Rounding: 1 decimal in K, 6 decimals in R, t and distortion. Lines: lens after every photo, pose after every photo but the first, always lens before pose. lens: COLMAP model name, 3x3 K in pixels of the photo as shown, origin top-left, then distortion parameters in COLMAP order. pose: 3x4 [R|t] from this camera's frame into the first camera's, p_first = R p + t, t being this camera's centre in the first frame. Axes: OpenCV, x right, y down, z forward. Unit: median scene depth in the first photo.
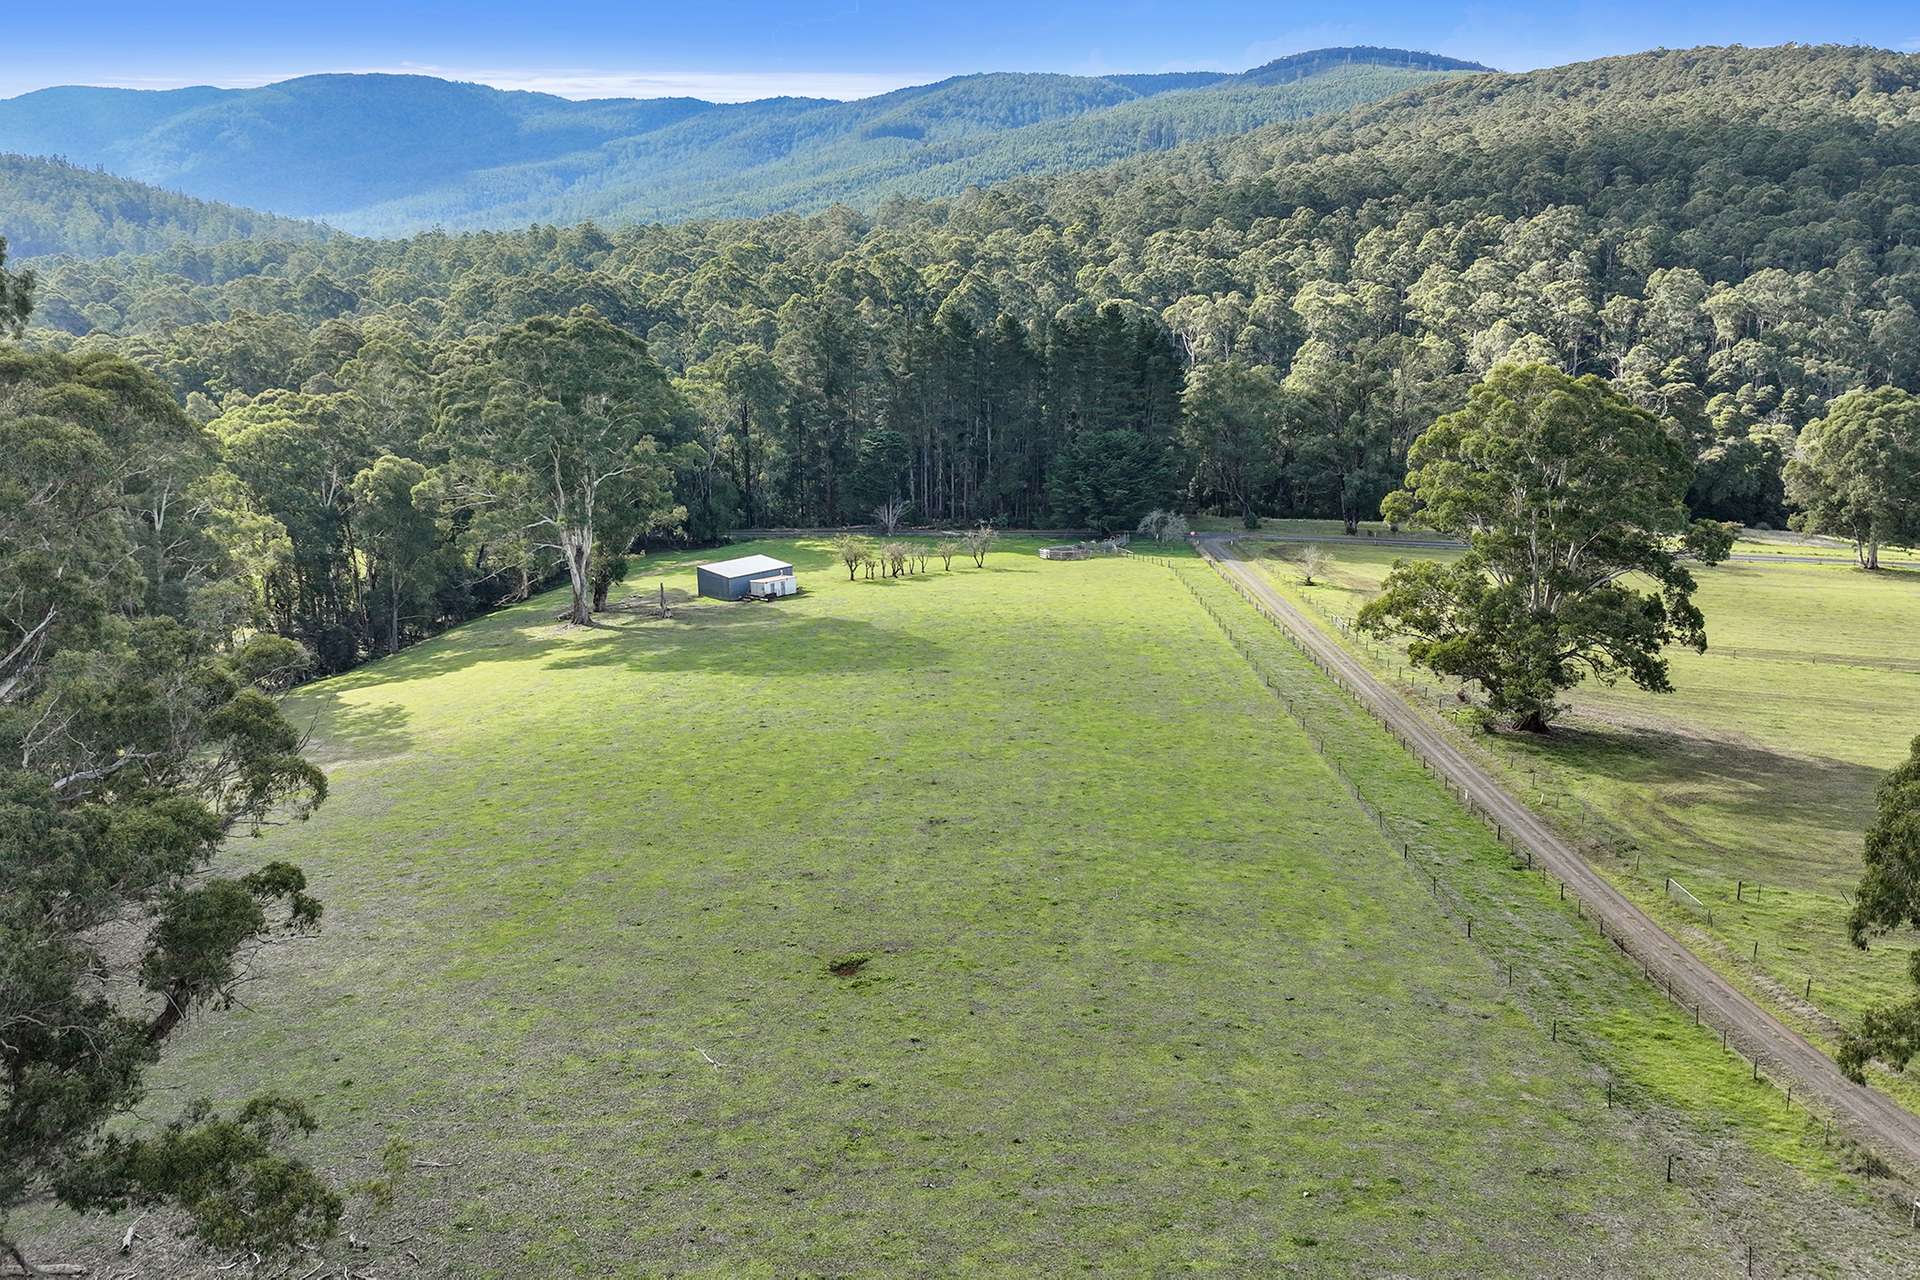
lens RADIAL K [[1462.3, 0, 960.0], [0, 1462.3, 640.0], [0, 0, 1]] dist [0.003673, 0.005972]
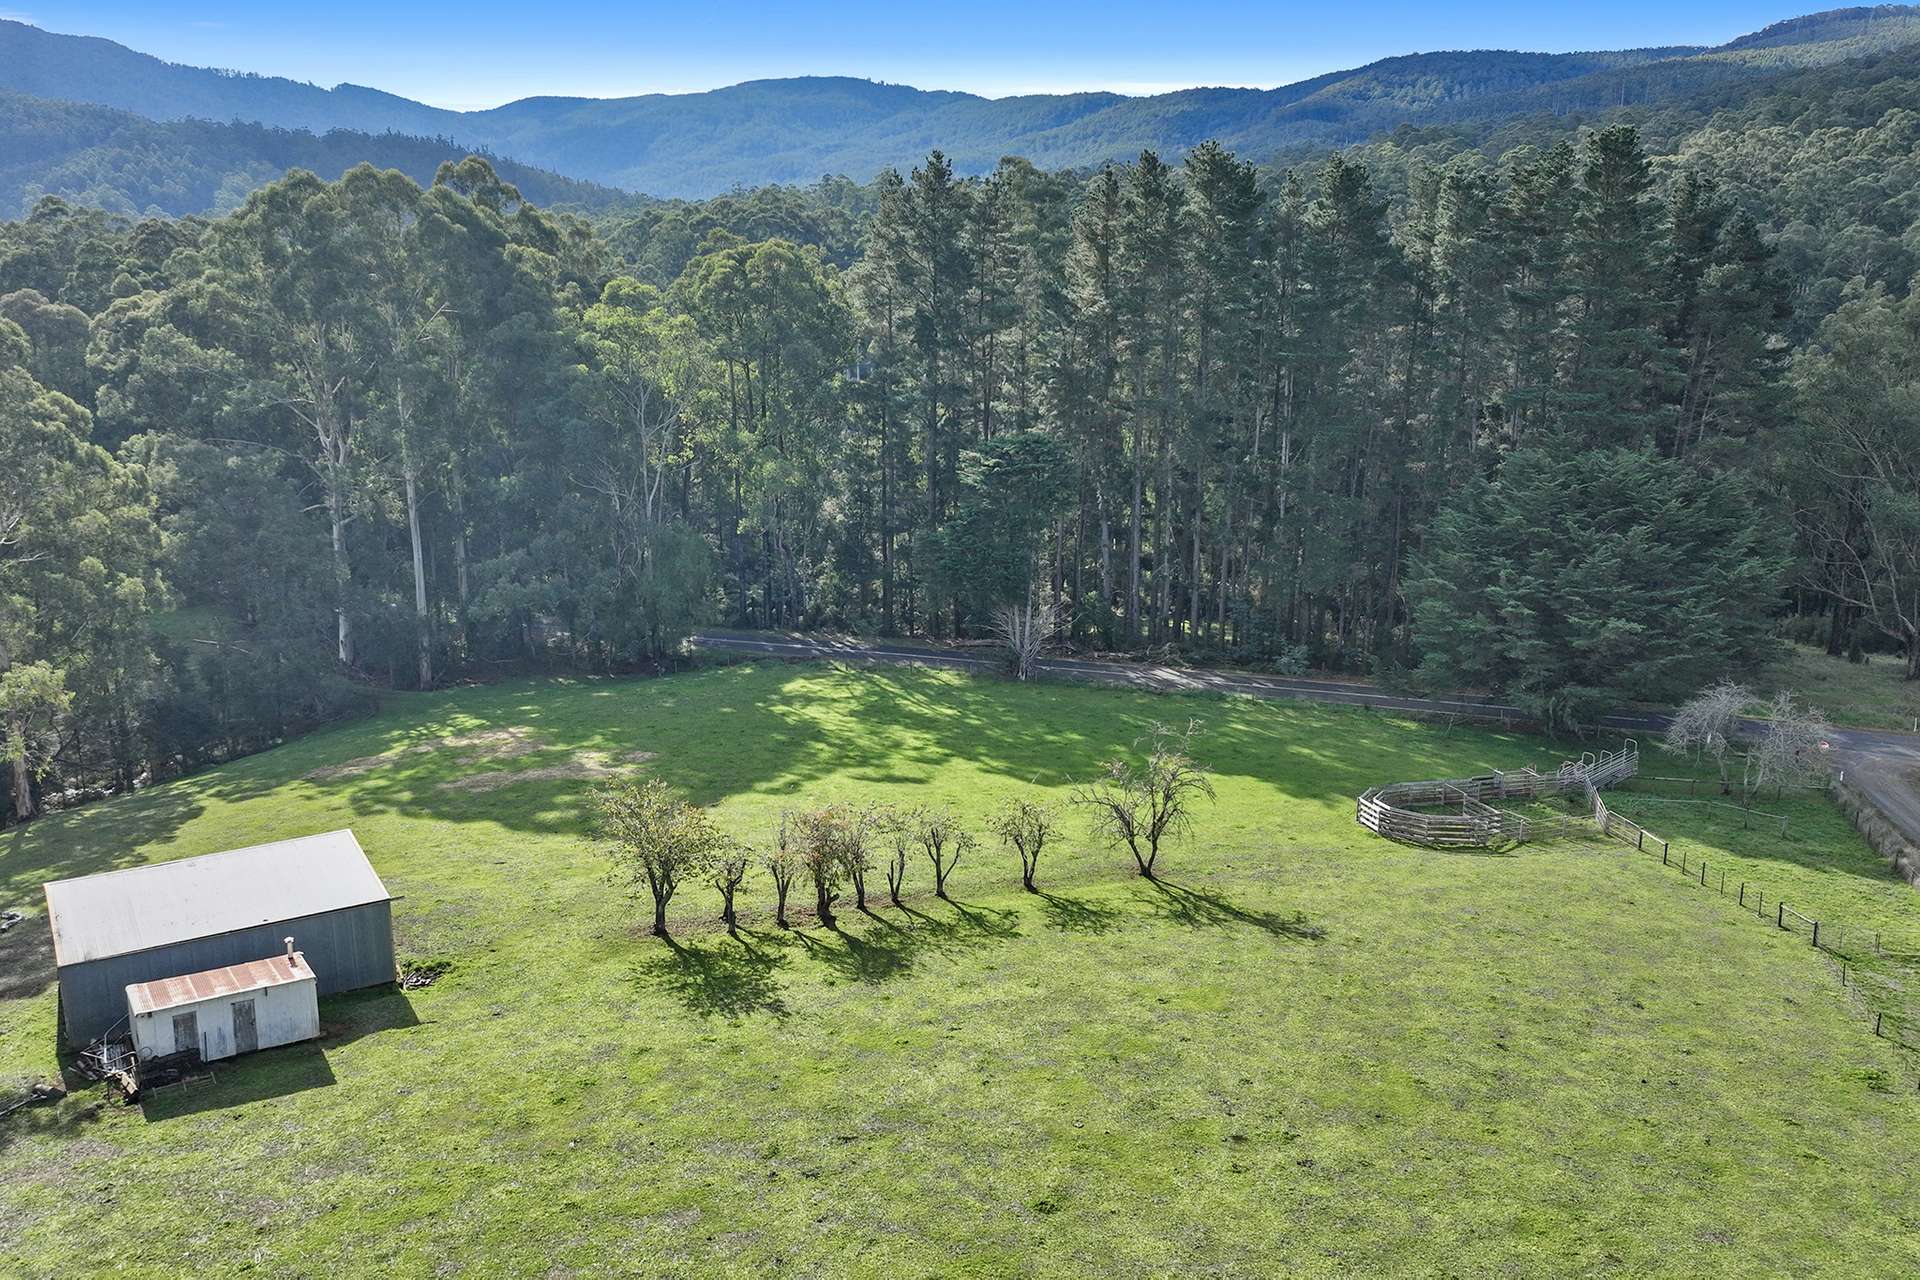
lens RADIAL K [[1482.2, 0, 1036.6], [0, 1482.2, 630.9], [0, 0, 1]] dist [0.003701, 0.004281]
pose [[0.974574, 0.061810, -0.215371, 0.046236], [-0.064878, 0.997867, -0.007201, -0.081576], [0.214467, 0.020991, 0.976506, 0.573724]]
